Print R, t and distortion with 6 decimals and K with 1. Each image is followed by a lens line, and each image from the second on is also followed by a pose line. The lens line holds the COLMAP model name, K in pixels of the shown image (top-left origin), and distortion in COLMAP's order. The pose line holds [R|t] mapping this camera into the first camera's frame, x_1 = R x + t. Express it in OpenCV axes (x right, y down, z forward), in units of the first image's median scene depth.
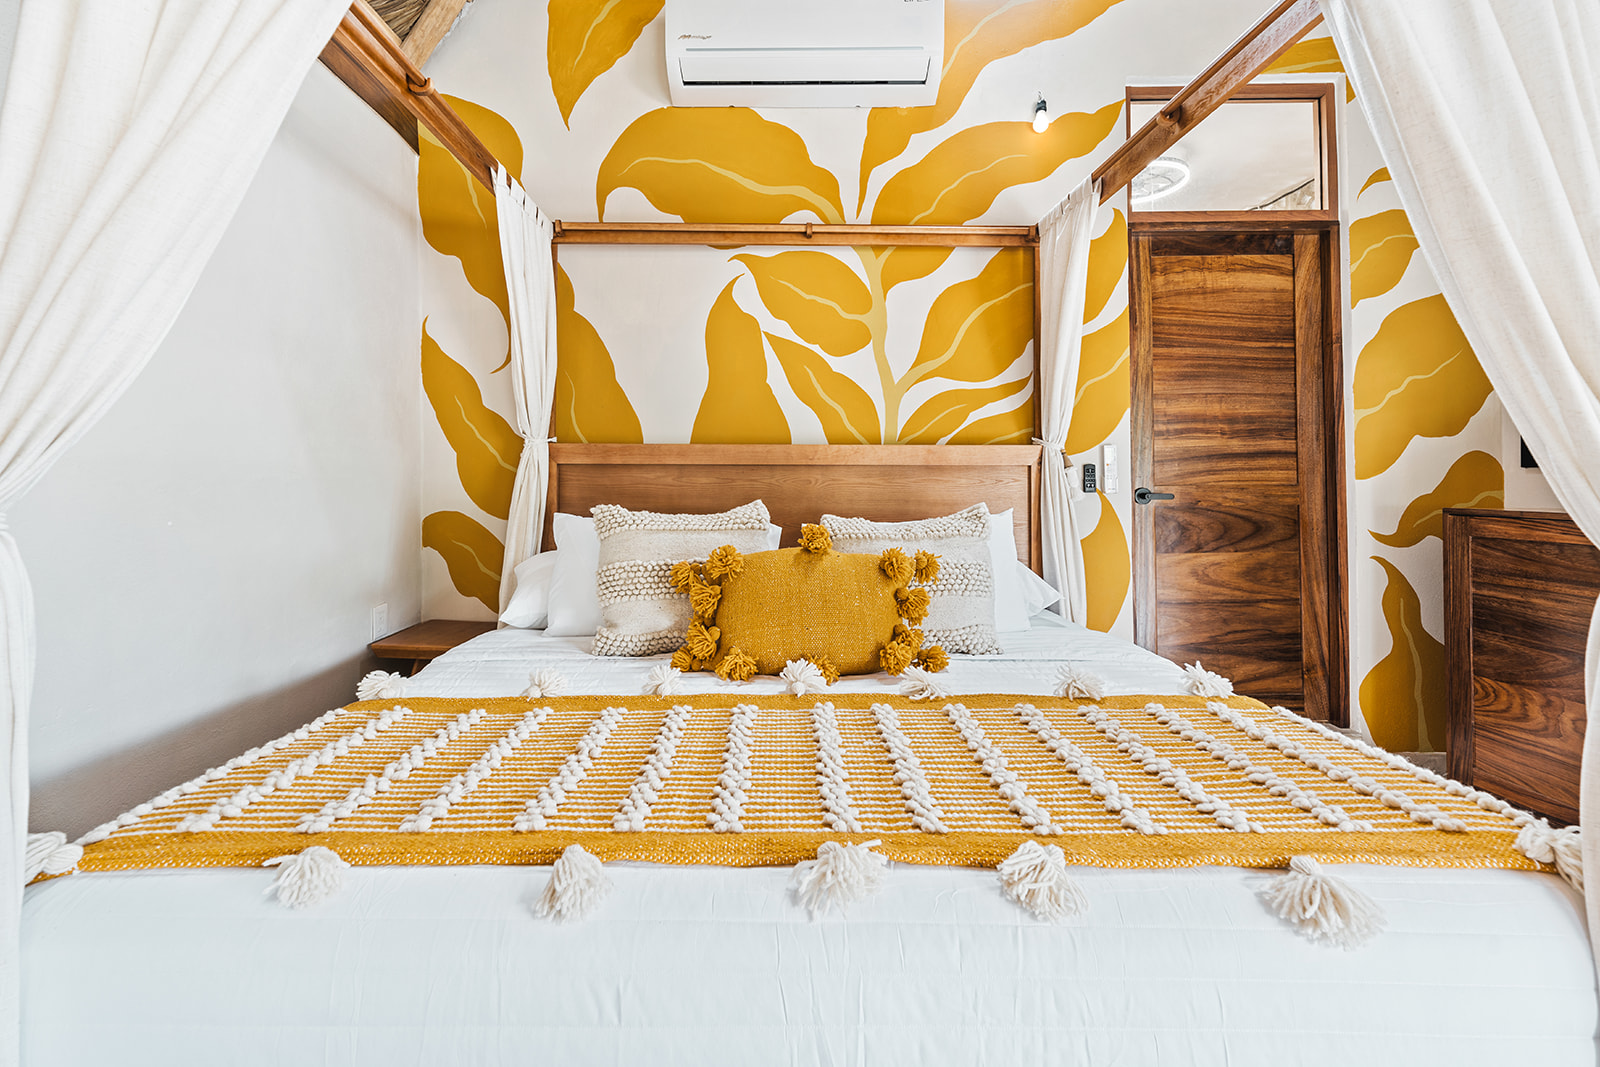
lens RADIAL K [[688.3, 0, 791.9], [0, 688.3, 465.9], [0, 0, 1]] dist [0.000093, 0.000216]
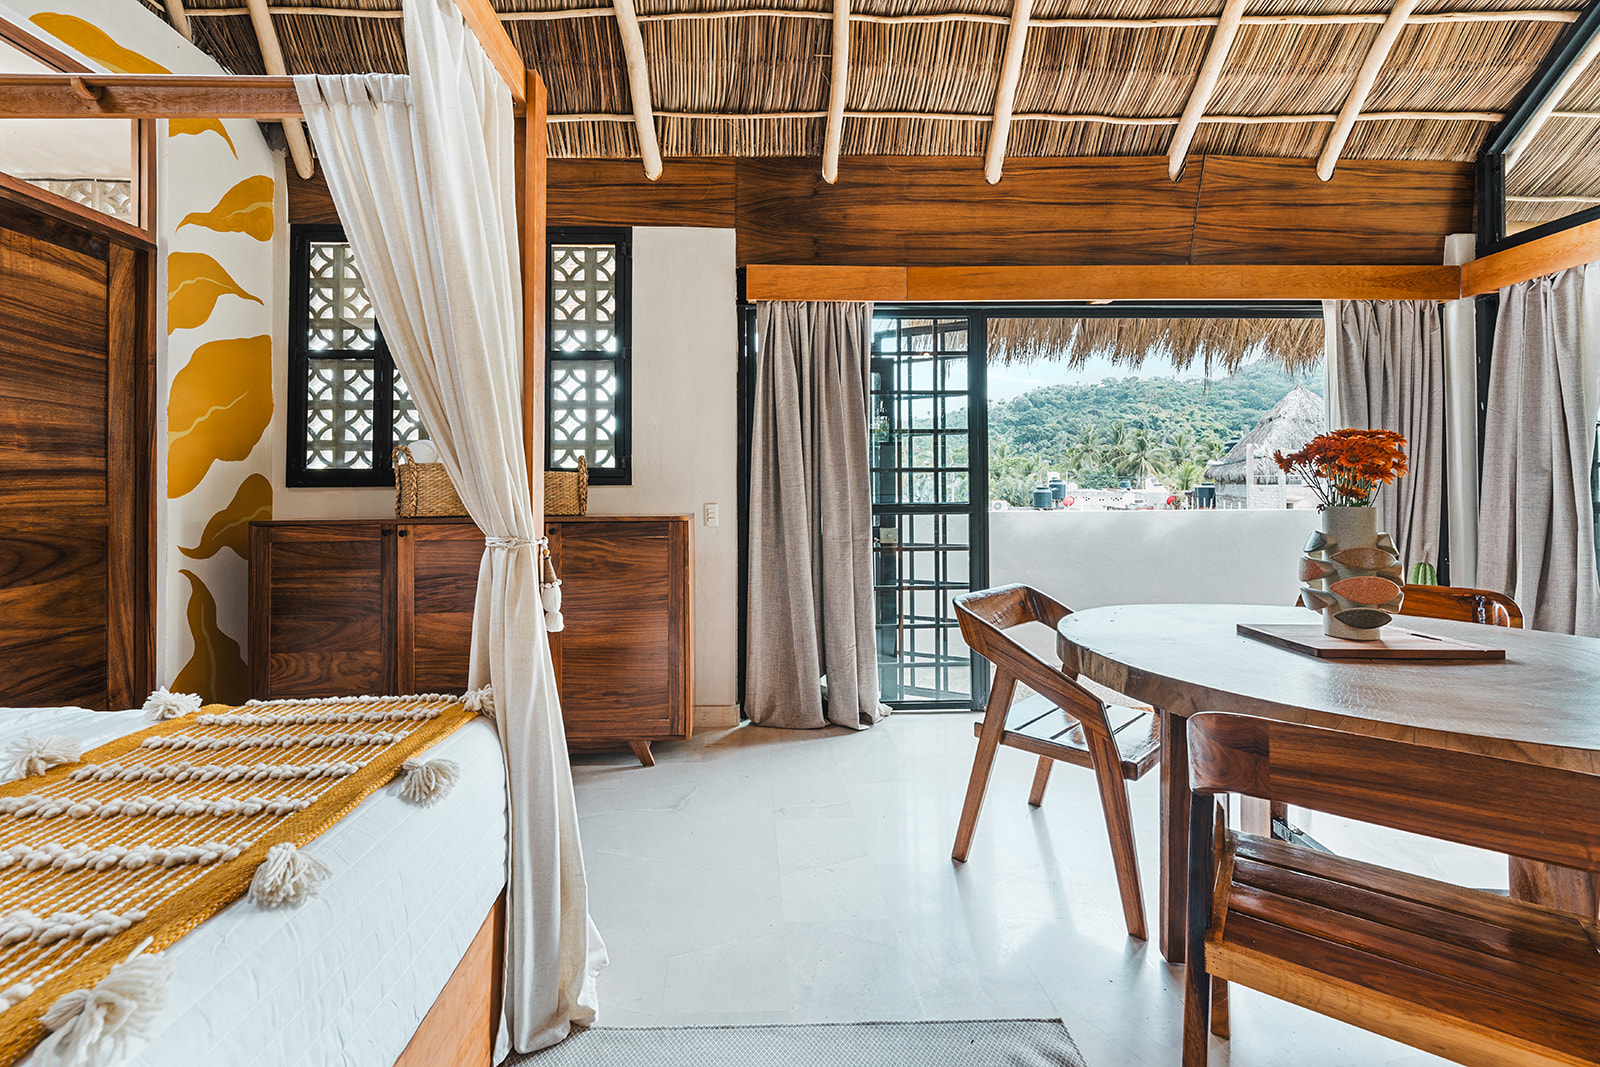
lens RADIAL K [[688.3, 0, 782.4], [0, 688.3, 490.9], [0, 0, 1]] dist [0.000093, 0.000216]
pose [[-0.019191, -0.002095, 0.999814, -0.237381], [-0.007138, 0.999973, 0.001958, -0.000384], [-0.999790, -0.007099, -0.019206, 0.084891]]
